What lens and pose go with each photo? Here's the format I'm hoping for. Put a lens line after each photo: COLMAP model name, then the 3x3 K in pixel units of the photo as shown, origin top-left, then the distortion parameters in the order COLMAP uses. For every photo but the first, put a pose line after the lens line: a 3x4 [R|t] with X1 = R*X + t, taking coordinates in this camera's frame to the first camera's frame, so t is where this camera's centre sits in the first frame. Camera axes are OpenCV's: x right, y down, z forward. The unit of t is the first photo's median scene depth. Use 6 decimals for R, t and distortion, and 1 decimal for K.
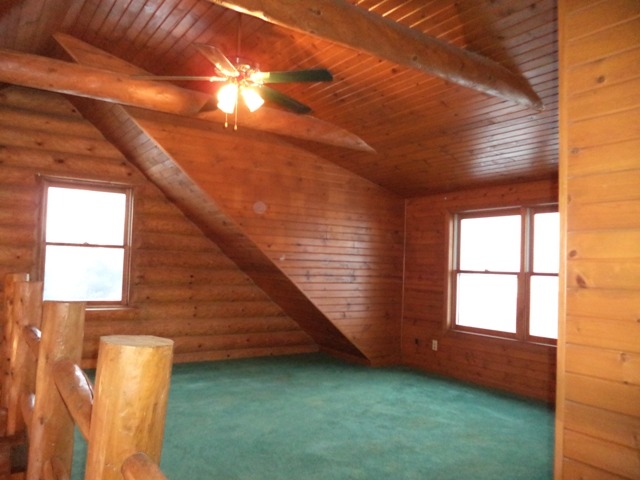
lens RADIAL K [[509.2, 0, 325.4], [0, 509.2, 249.4], [0, 0, 1]] dist [-0.042805, 0.004643]
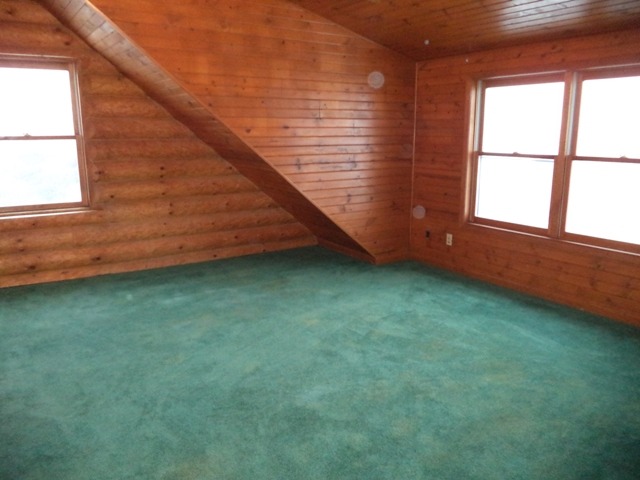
lens RADIAL K [[509.2, 0, 325.4], [0, 509.2, 249.4], [0, 0, 1]] dist [-0.042805, 0.004643]
pose [[0.999500, -0.028653, -0.013364, 0.016592], [0.031117, 0.966359, 0.255308, -0.025640], [0.005599, -0.255596, 0.966767, 0.167982]]
